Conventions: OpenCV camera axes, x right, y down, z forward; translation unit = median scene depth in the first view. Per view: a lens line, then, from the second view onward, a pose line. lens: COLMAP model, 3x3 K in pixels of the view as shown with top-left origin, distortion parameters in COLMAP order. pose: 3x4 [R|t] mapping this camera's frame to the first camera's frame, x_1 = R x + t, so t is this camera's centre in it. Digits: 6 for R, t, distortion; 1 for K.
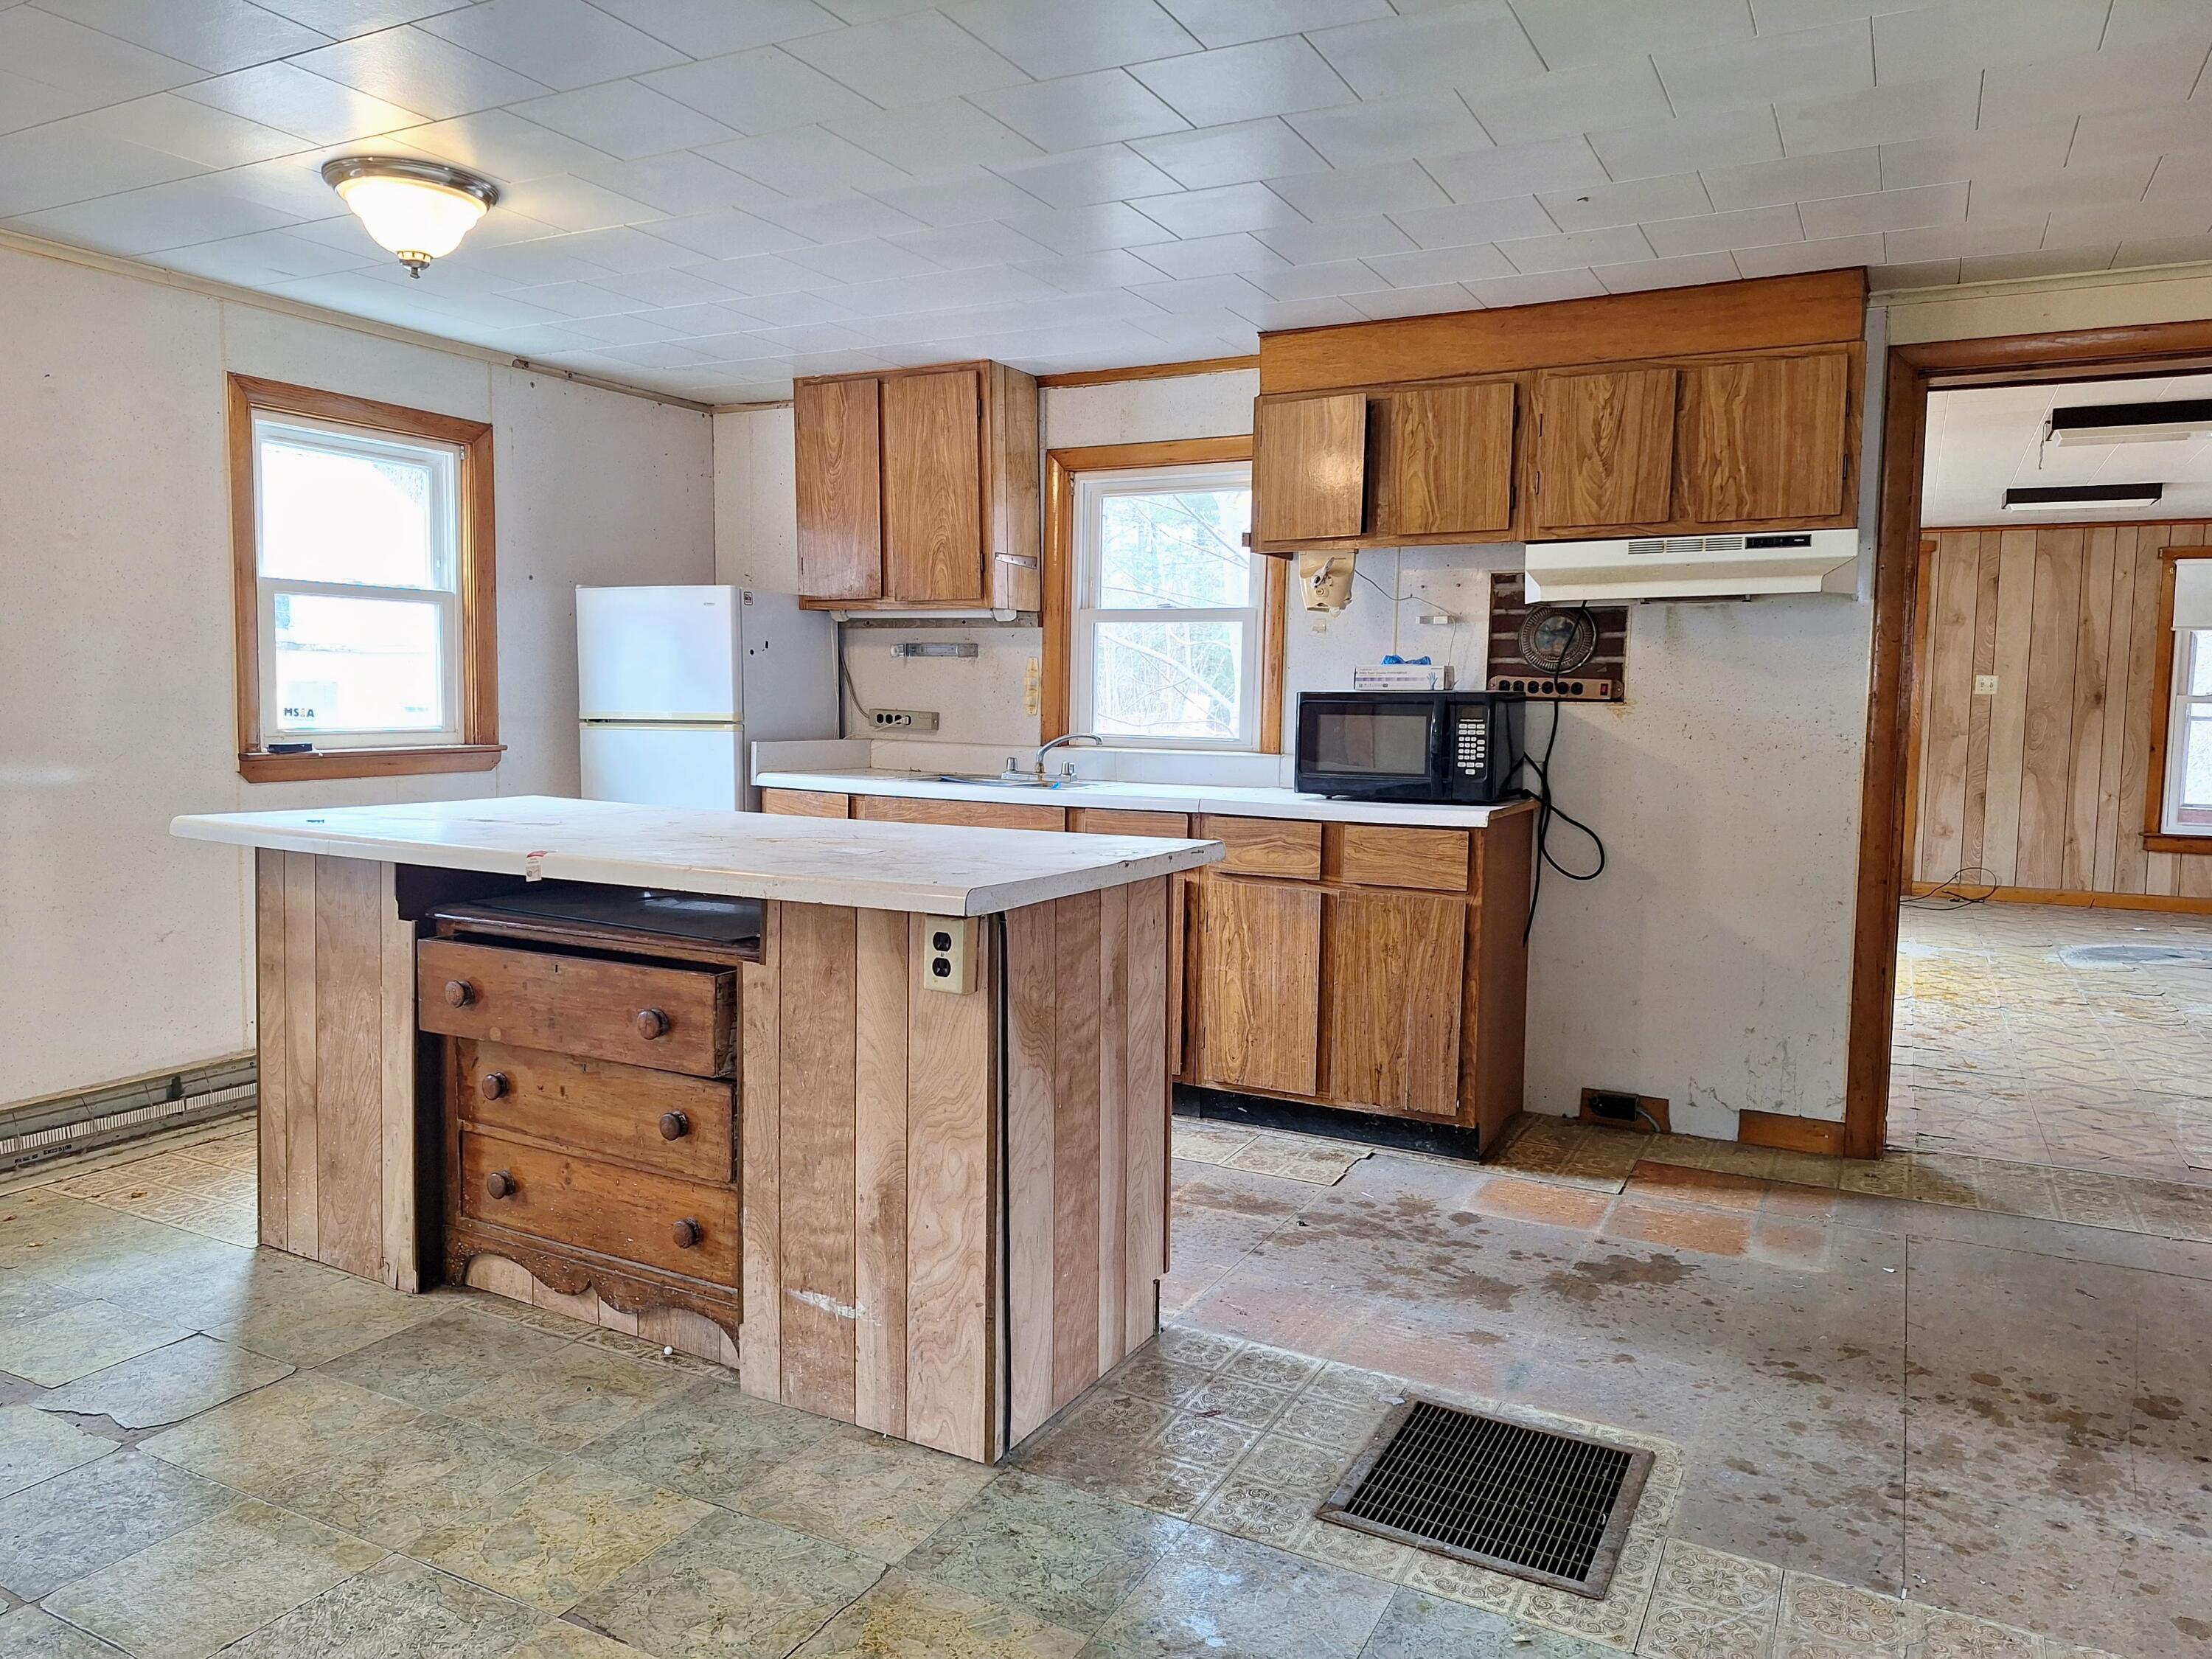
lens RADIAL K [[1539.2, 0, 1101.5], [0, 1539.2, 810.5], [0, 0, 1]] dist [0.060227, -0.057902]
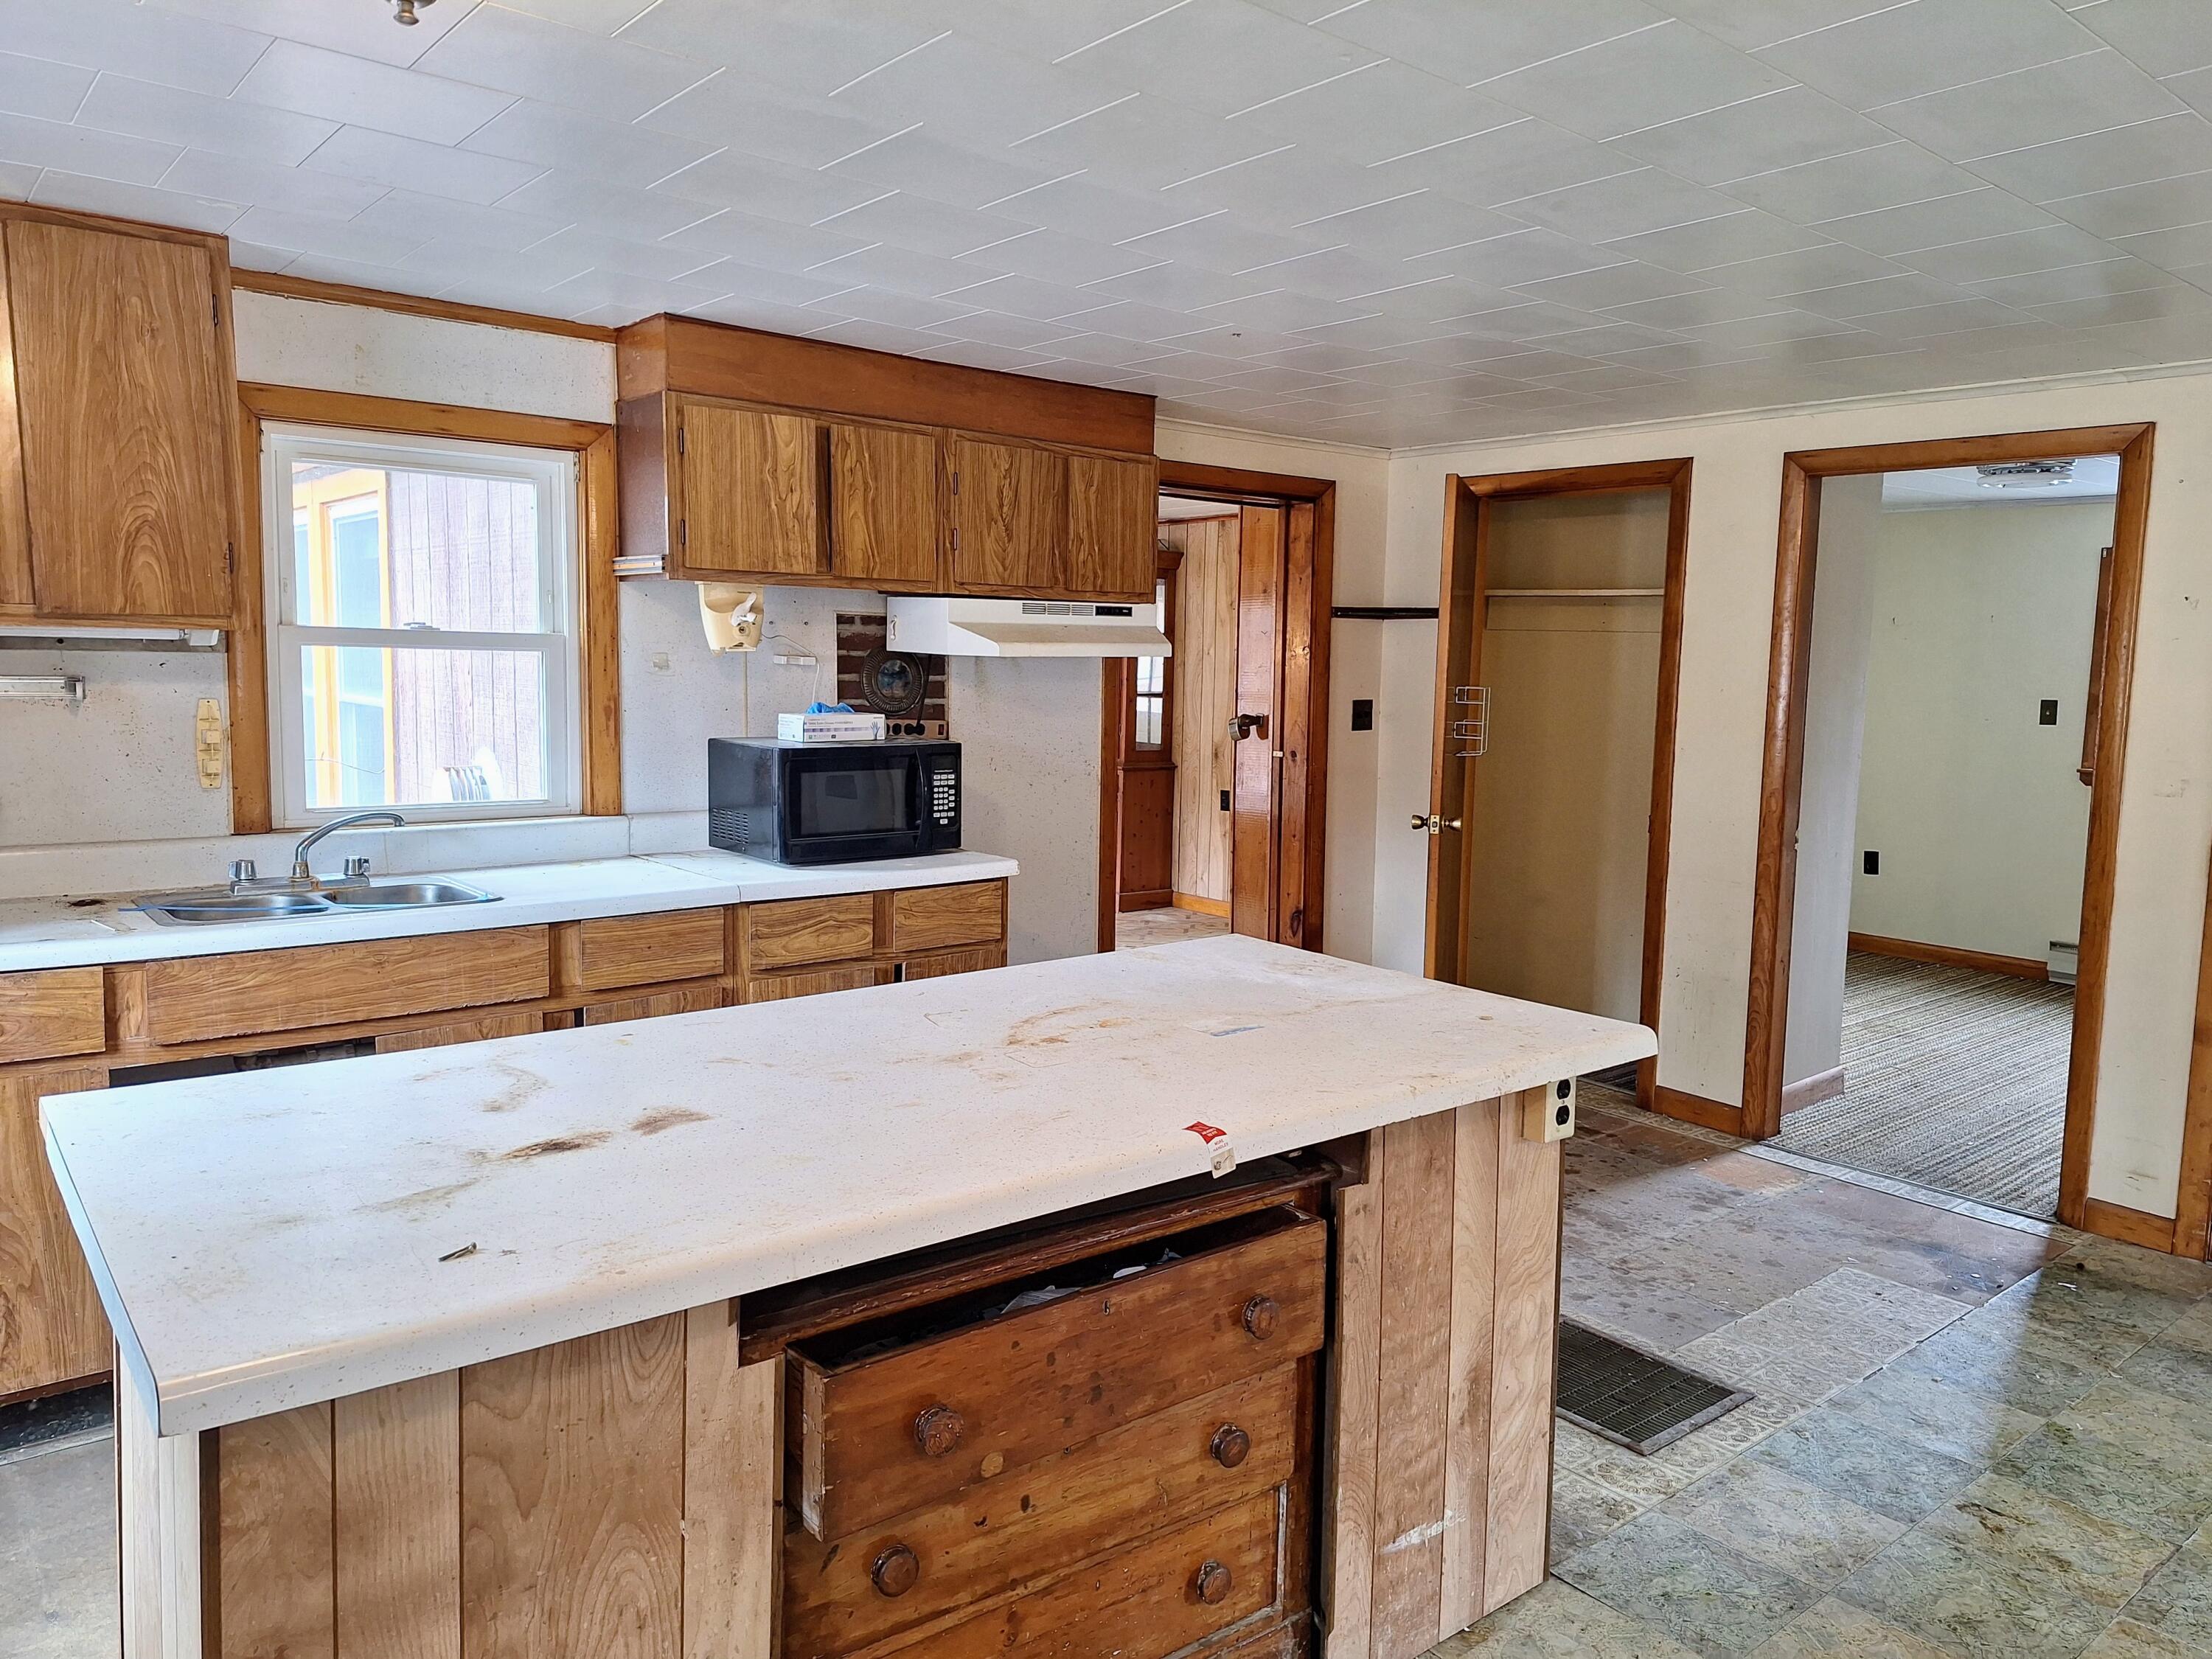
lens RADIAL K [[1510.9, 0, 1119.1], [0, 1510.9, 814.3], [0, 0, 1]] dist [0.095717, -0.116080]
pose [[0.380465, -0.100970, 0.919267, -0.921055], [0.054575, 0.994741, 0.086672, -0.160649], [-0.923184, 0.017194, 0.383975, 0.746833]]
